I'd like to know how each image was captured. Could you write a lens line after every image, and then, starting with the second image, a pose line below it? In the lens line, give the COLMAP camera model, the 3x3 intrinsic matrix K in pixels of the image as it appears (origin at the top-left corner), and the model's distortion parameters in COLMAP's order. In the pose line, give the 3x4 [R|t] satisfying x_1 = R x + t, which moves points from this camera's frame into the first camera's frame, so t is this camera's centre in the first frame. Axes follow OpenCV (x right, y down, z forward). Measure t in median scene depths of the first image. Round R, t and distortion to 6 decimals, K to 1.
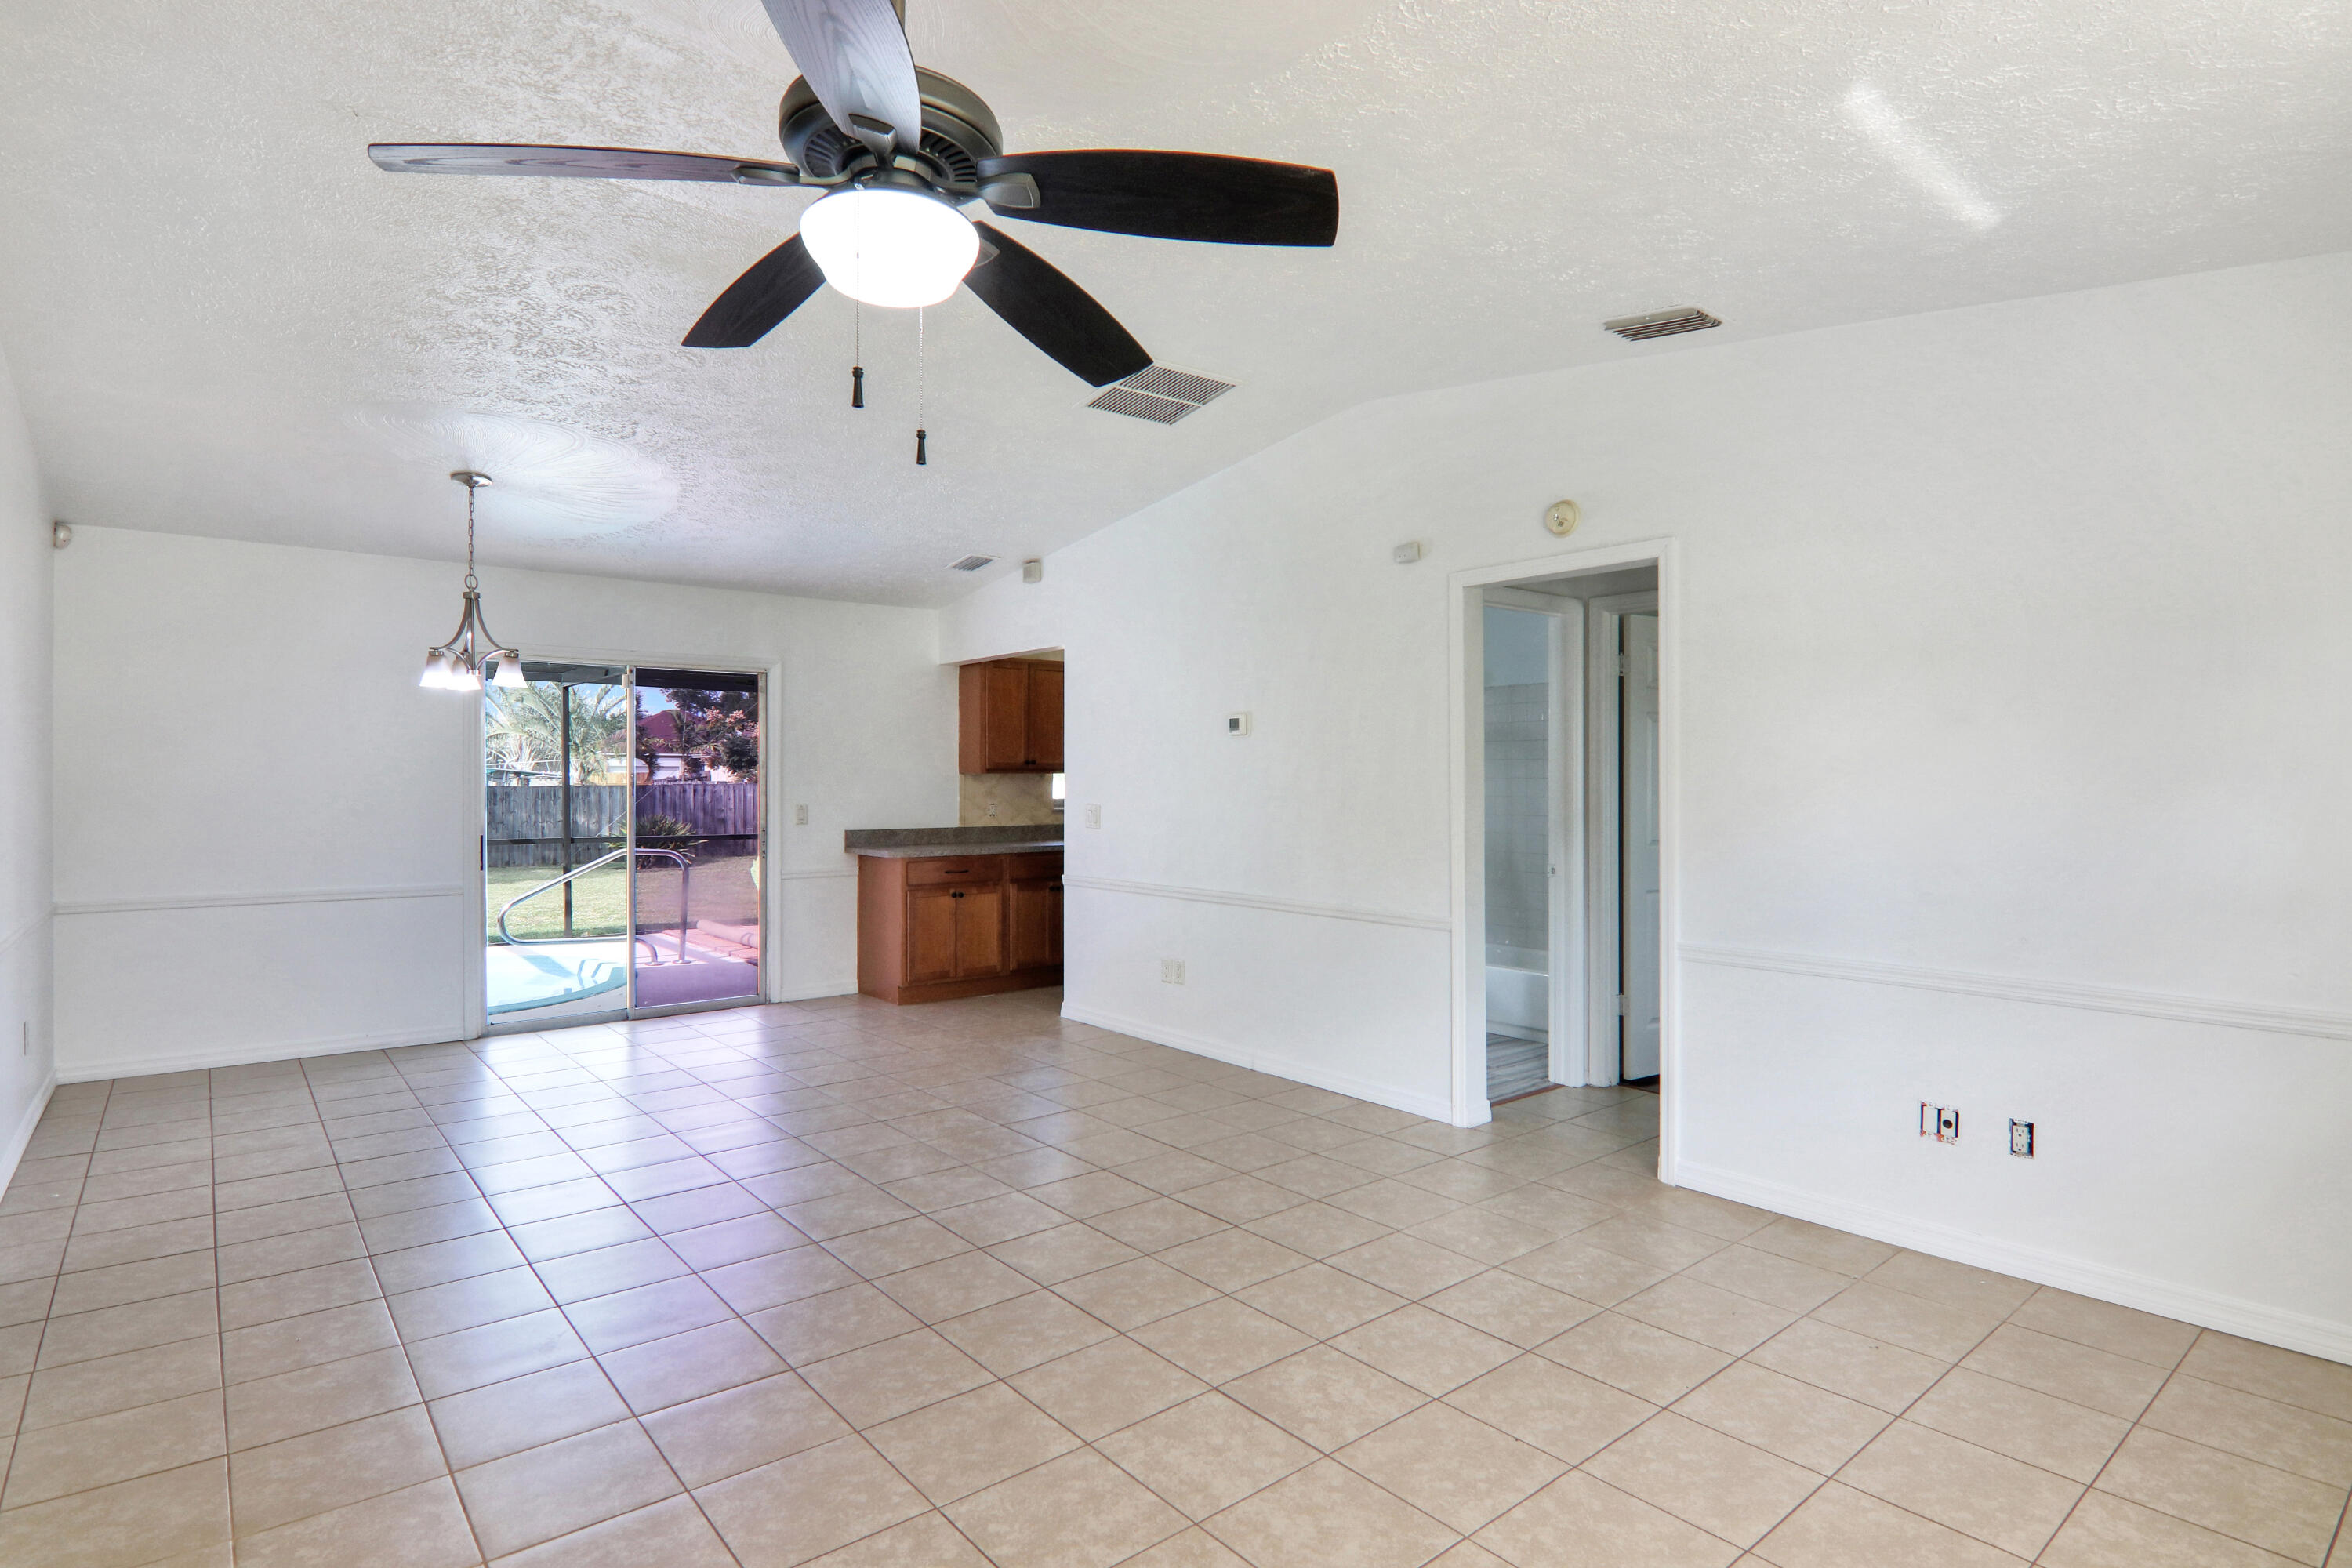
lens RADIAL K [[1191.9, 0, 1184.0], [0, 1191.9, 788.6], [0, 0, 1]] dist [0.000357, -0.012716]
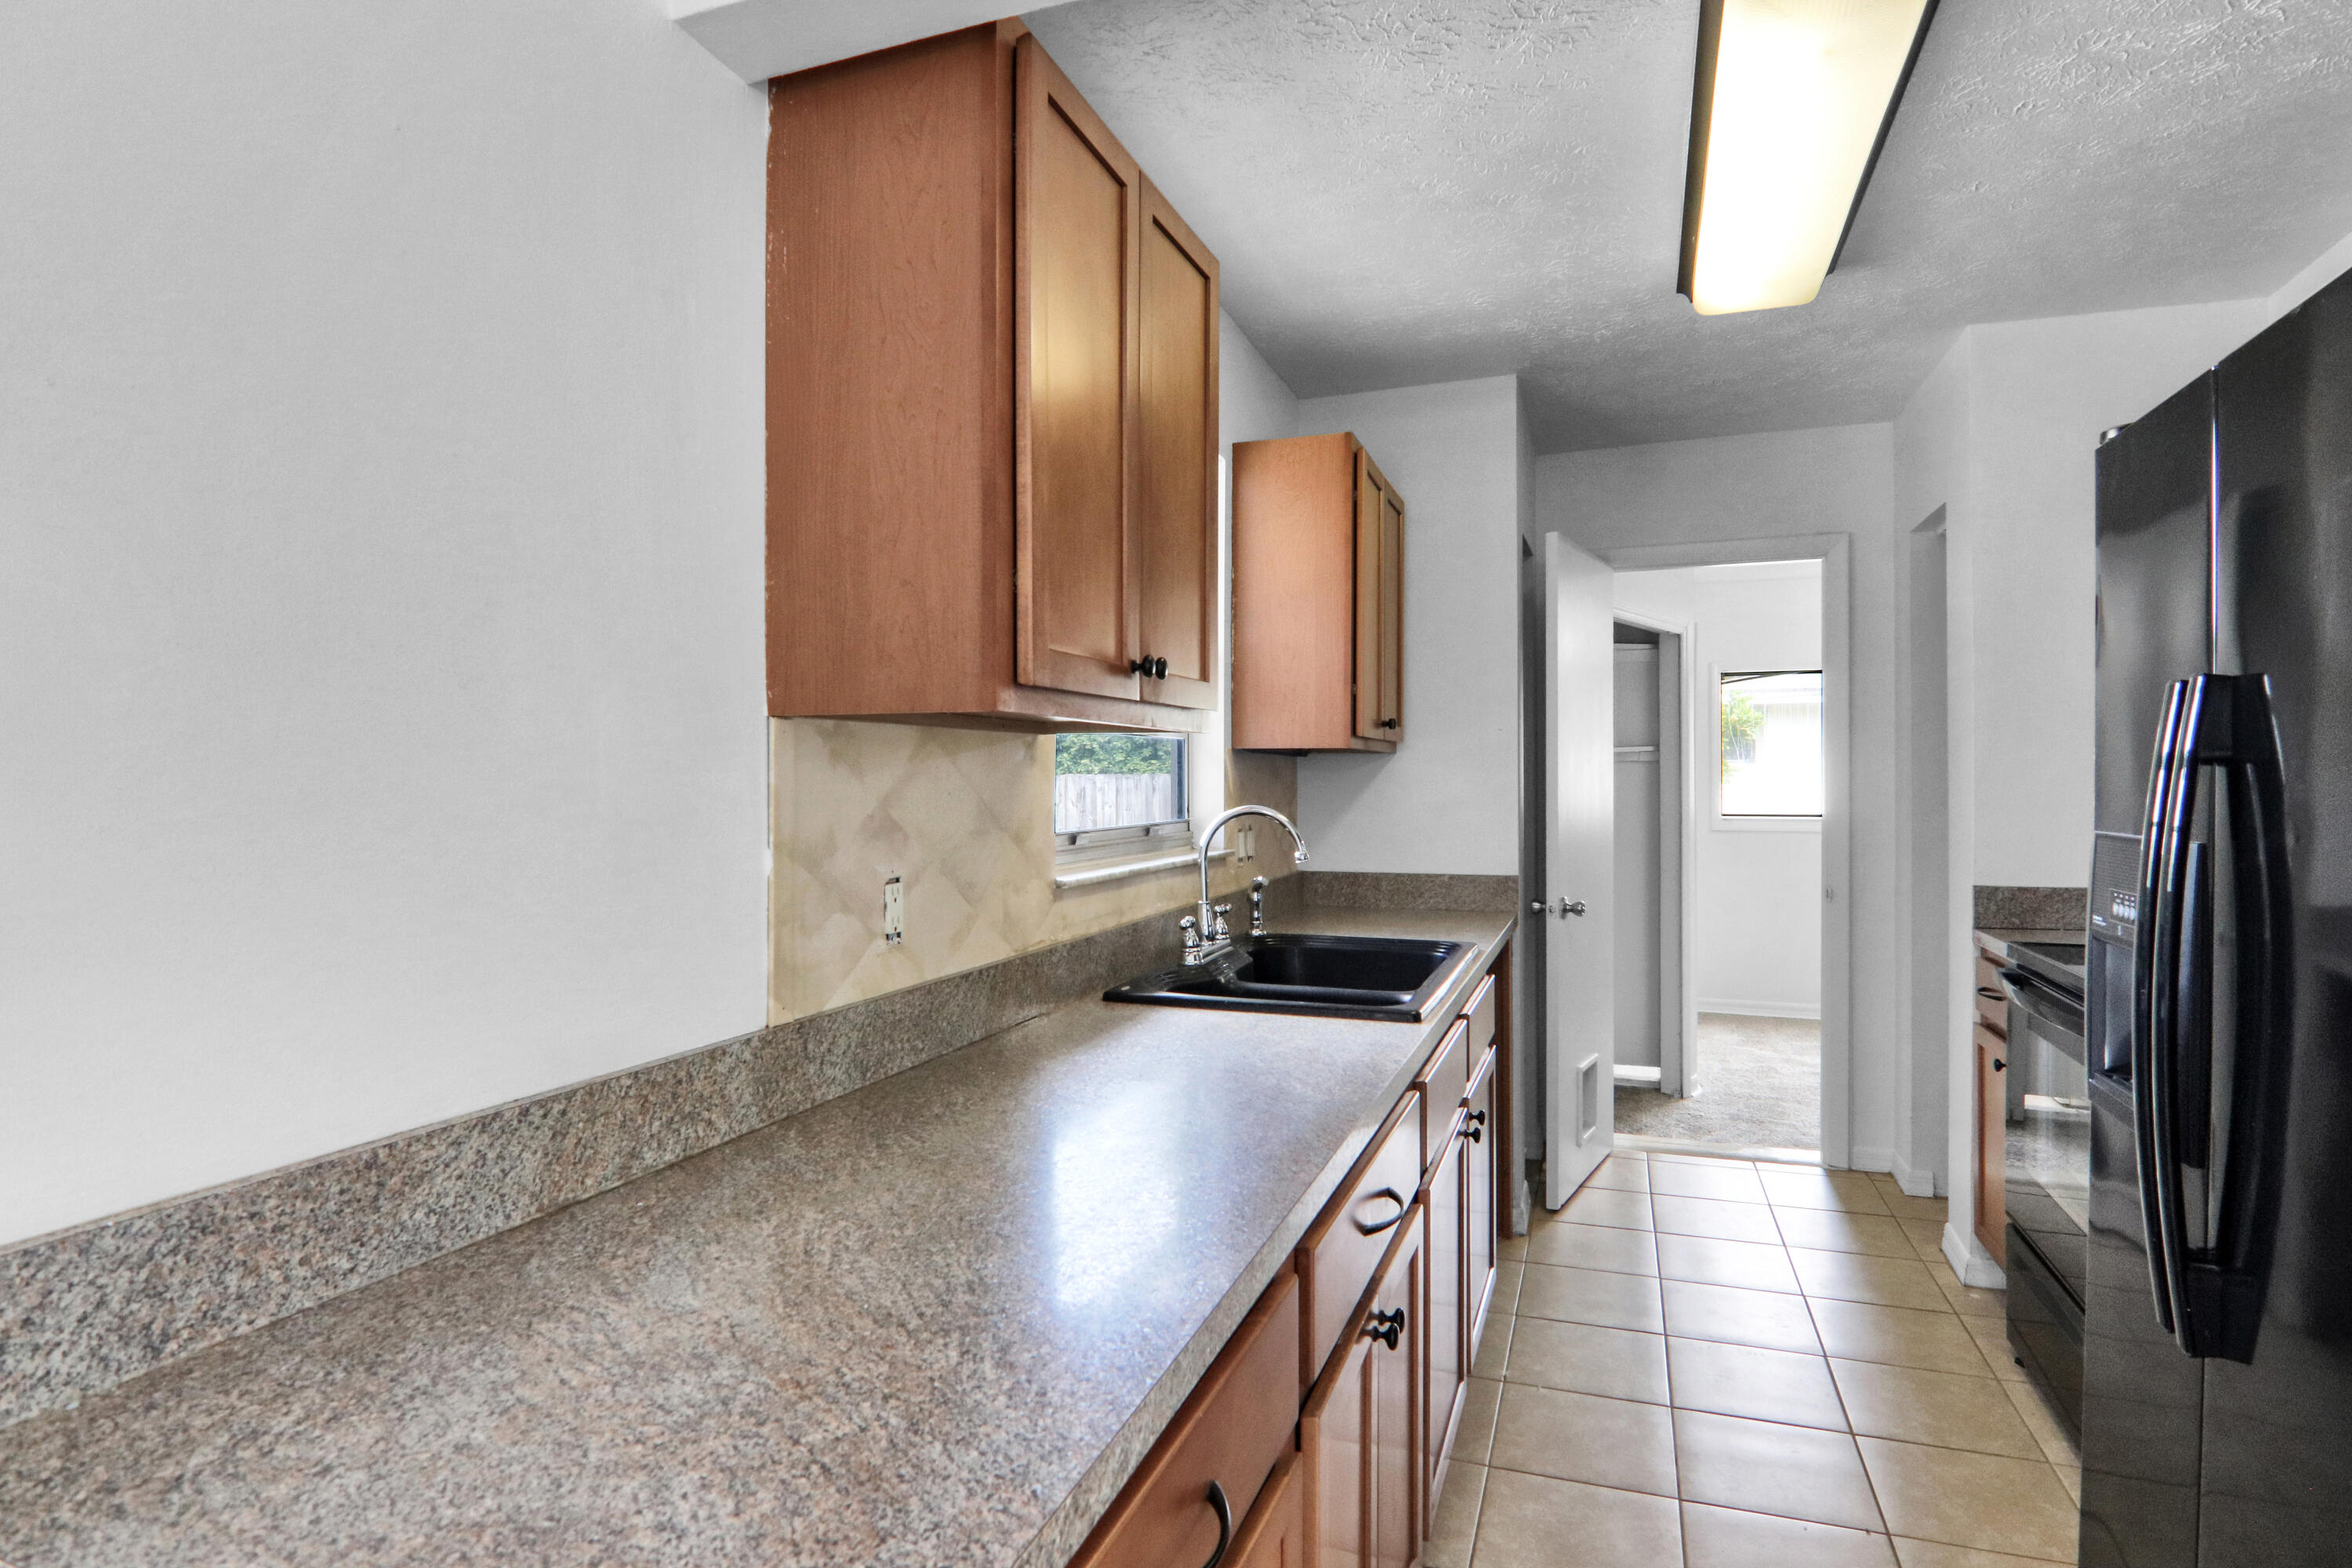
lens RADIAL K [[1191.9, 0, 1184.0], [0, 1191.9, 788.6], [0, 0, 1]] dist [0.000357, -0.012716]
pose [[0.865377, -0.010101, 0.501020, -0.220869], [0.010476, 0.999943, 0.002065, -0.001974], [-0.501013, 0.003462, 0.865433, 0.817440]]
